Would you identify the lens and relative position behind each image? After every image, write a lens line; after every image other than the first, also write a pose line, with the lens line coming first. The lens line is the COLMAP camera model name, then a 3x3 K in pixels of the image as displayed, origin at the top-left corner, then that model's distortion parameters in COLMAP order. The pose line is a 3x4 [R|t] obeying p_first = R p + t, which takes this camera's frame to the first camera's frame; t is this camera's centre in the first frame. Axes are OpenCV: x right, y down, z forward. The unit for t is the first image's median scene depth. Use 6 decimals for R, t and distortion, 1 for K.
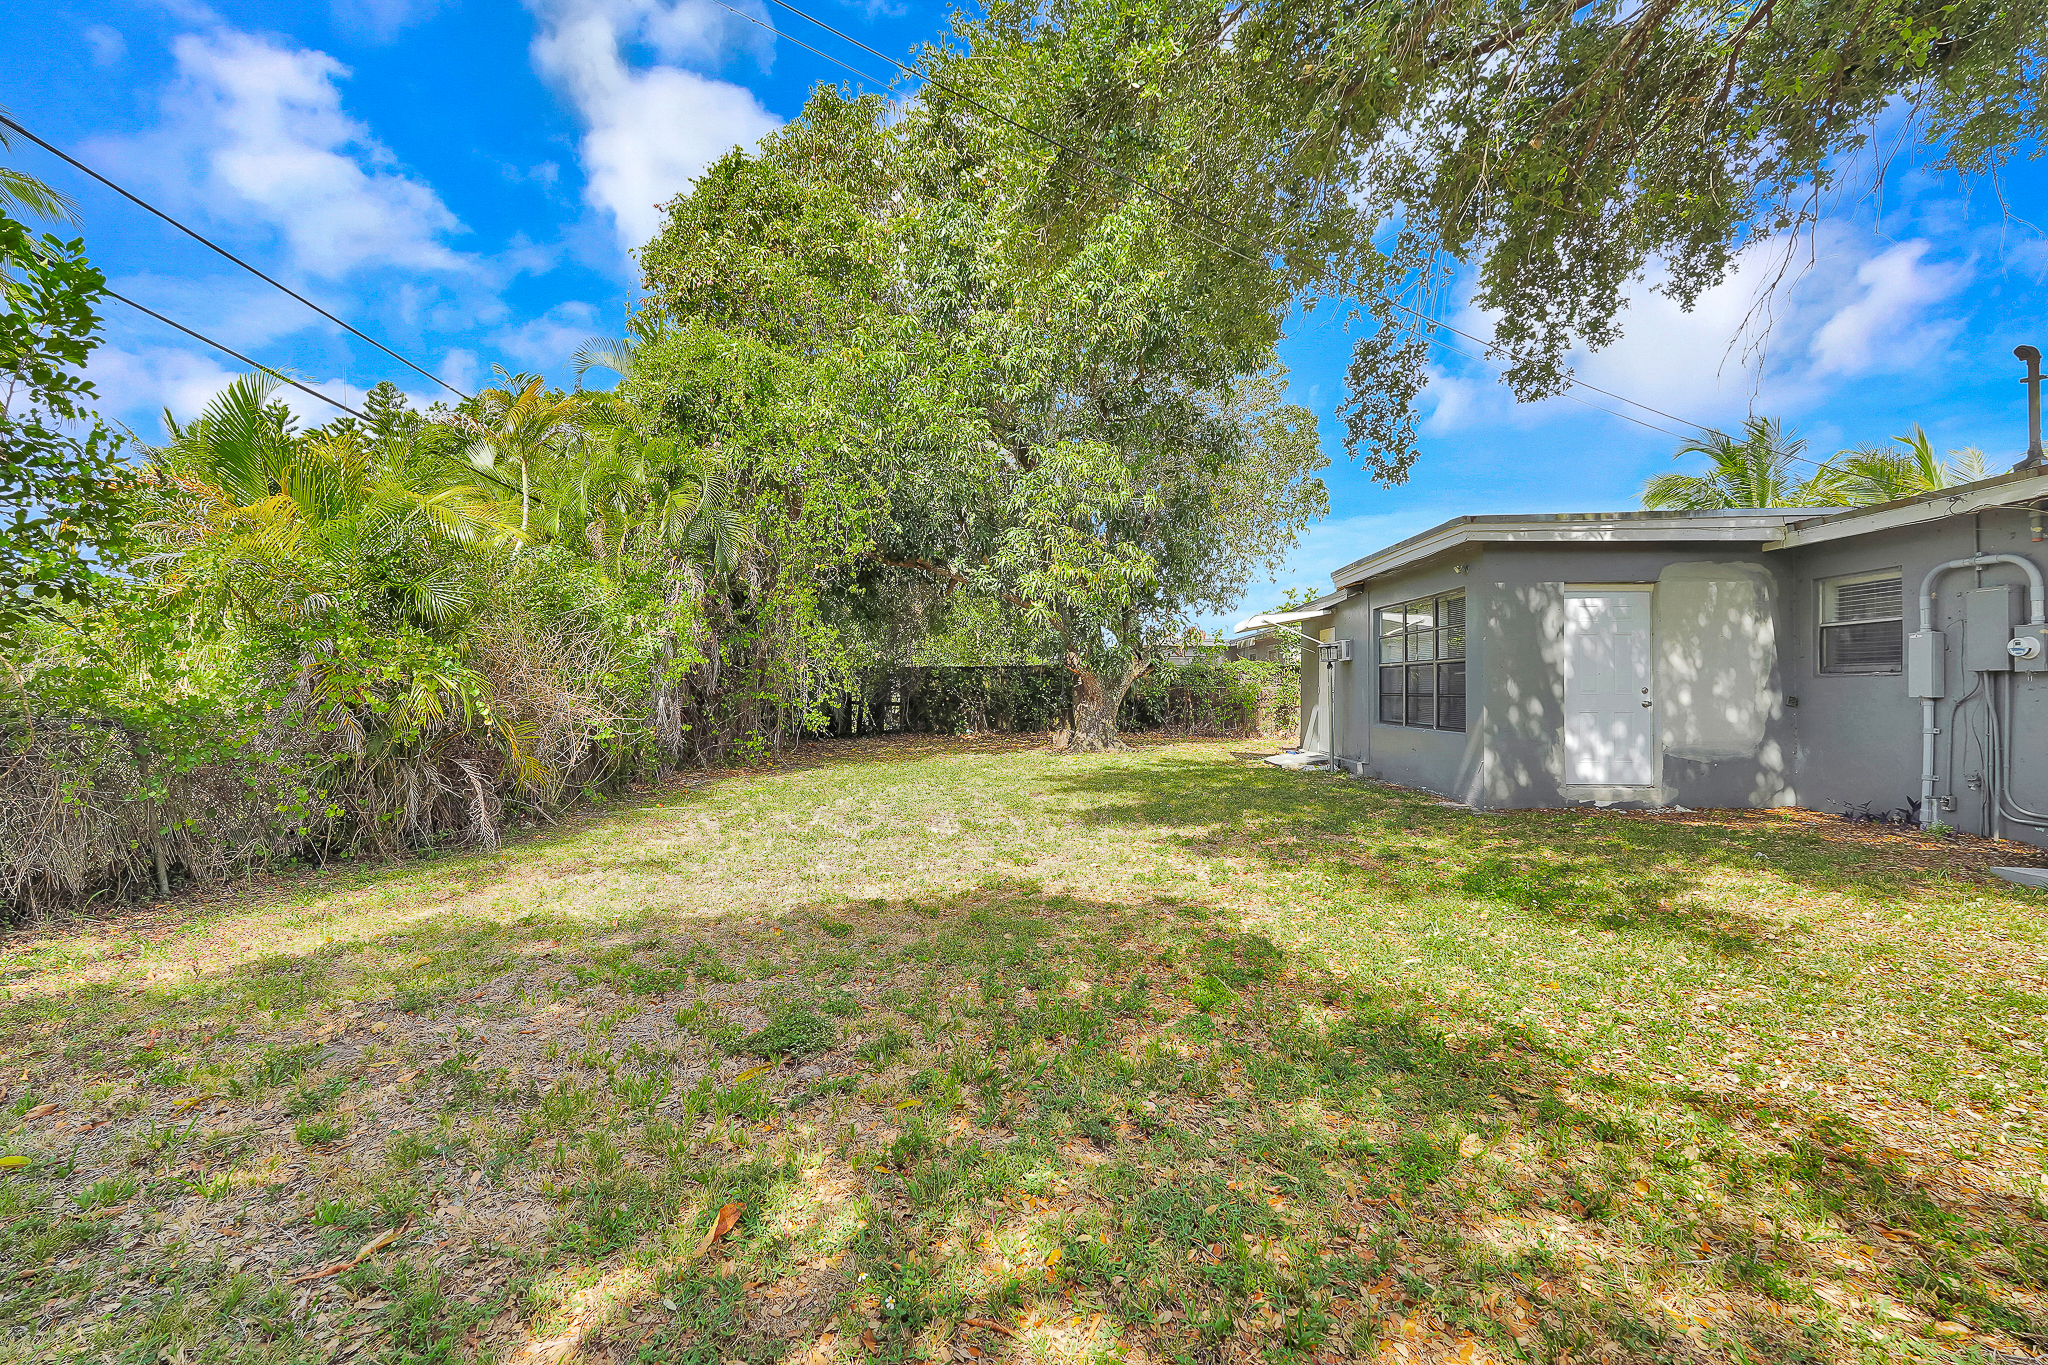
lens RADIAL K [[924.2, 0, 1021.3], [0, 924.2, 685.7], [0, 0, 1]] dist [-0.020137, 0.009477]
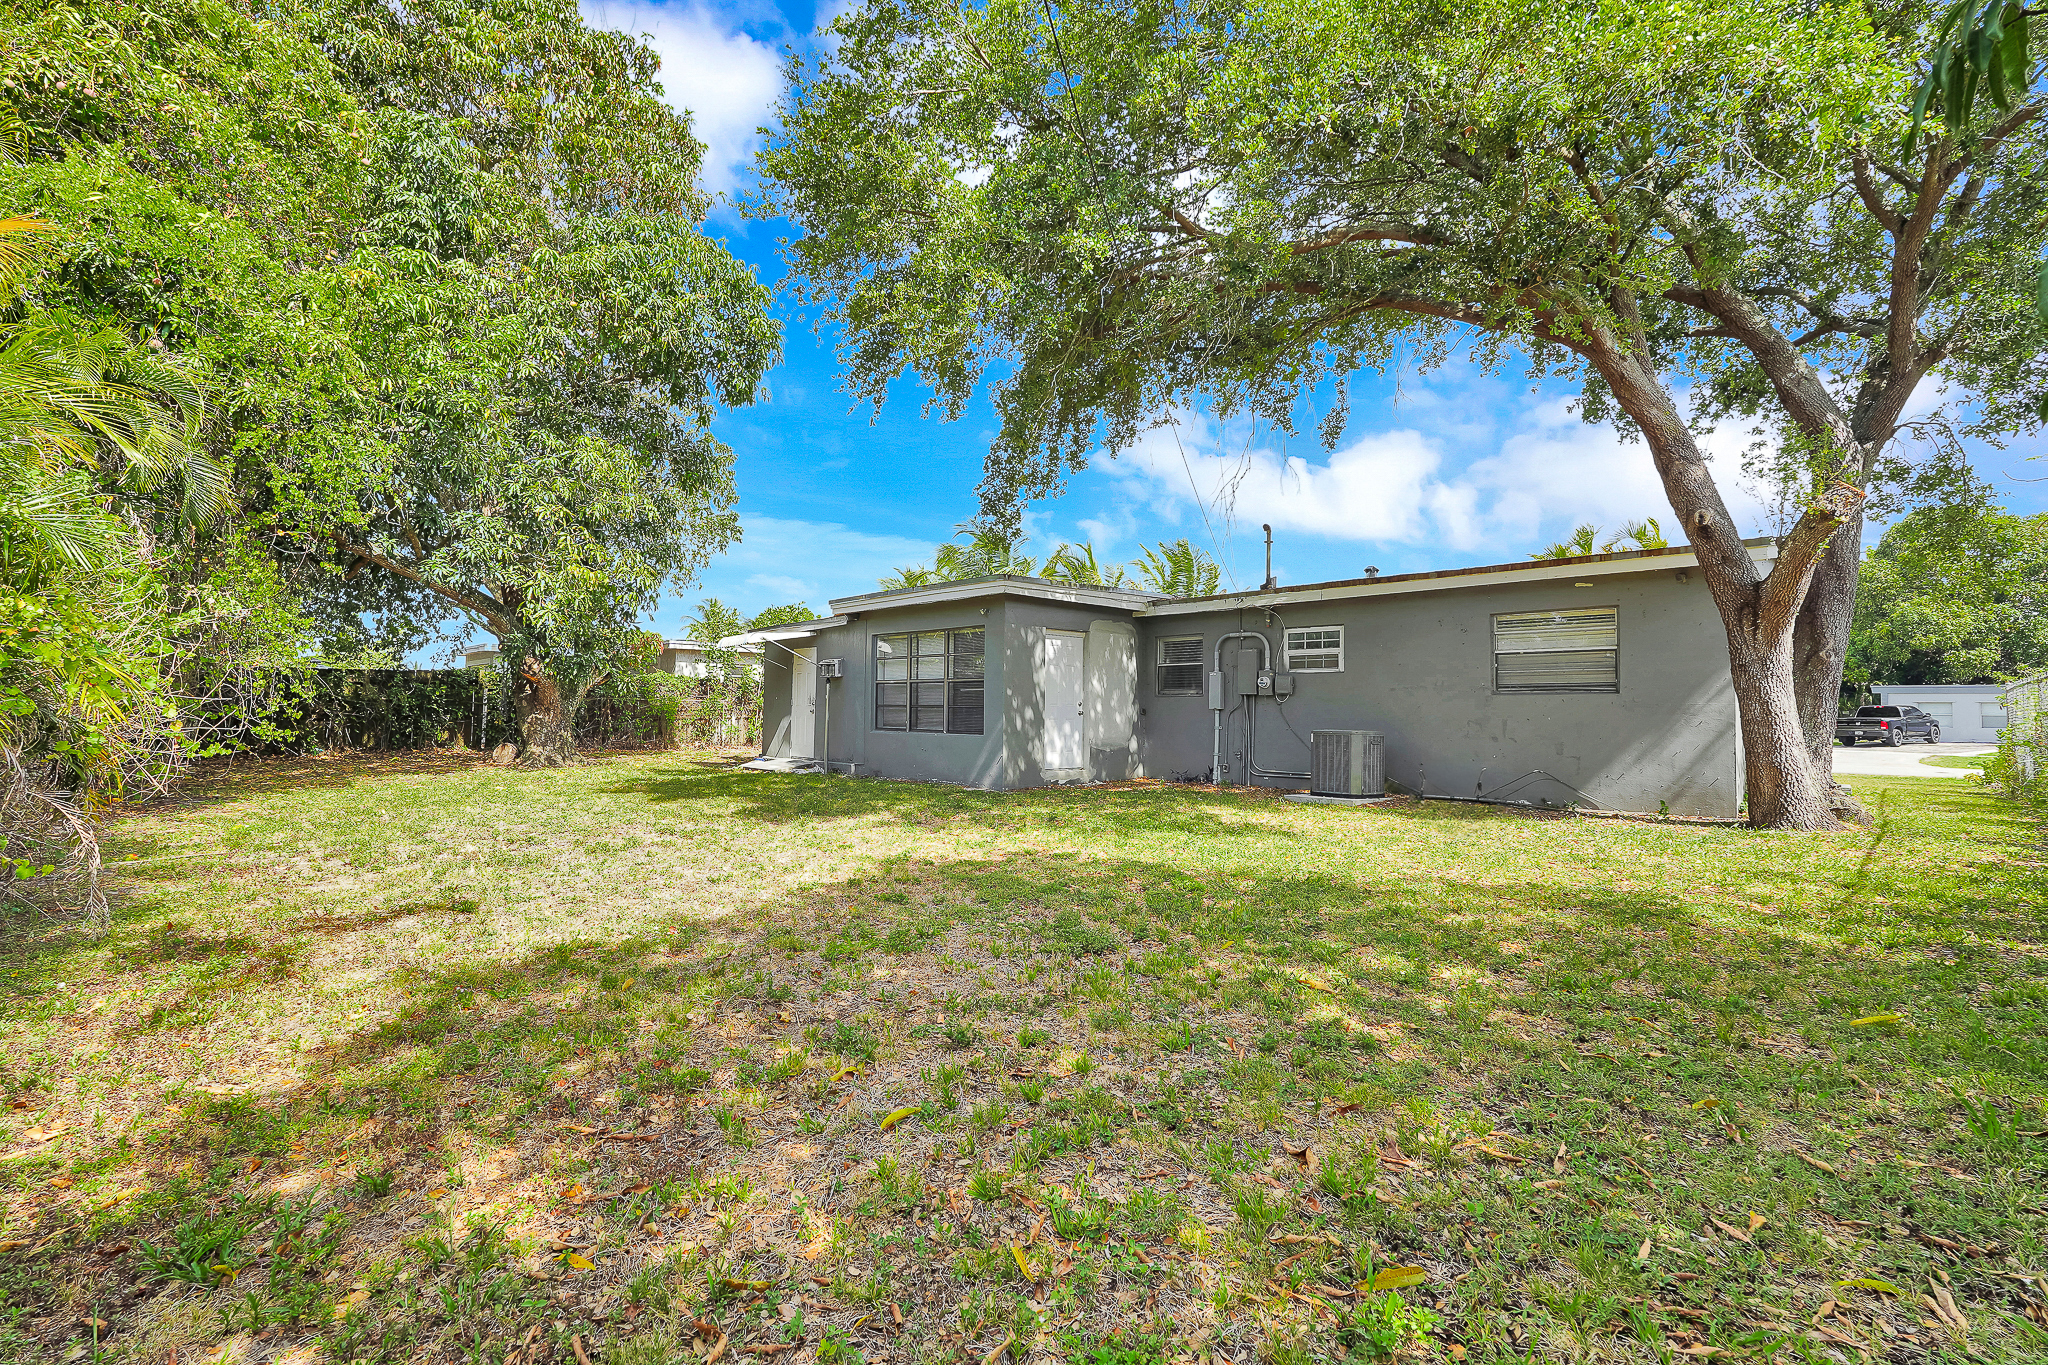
lens RADIAL K [[924.2, 0, 1021.3], [0, 924.2, 685.7], [0, 0, 1]] dist [-0.020137, 0.009477]
pose [[0.679407, 0.023105, 0.733398, -0.483516], [-0.011048, 0.999713, -0.021260, 0.008754], [-0.733679, 0.006342, 0.679467, 0.051820]]
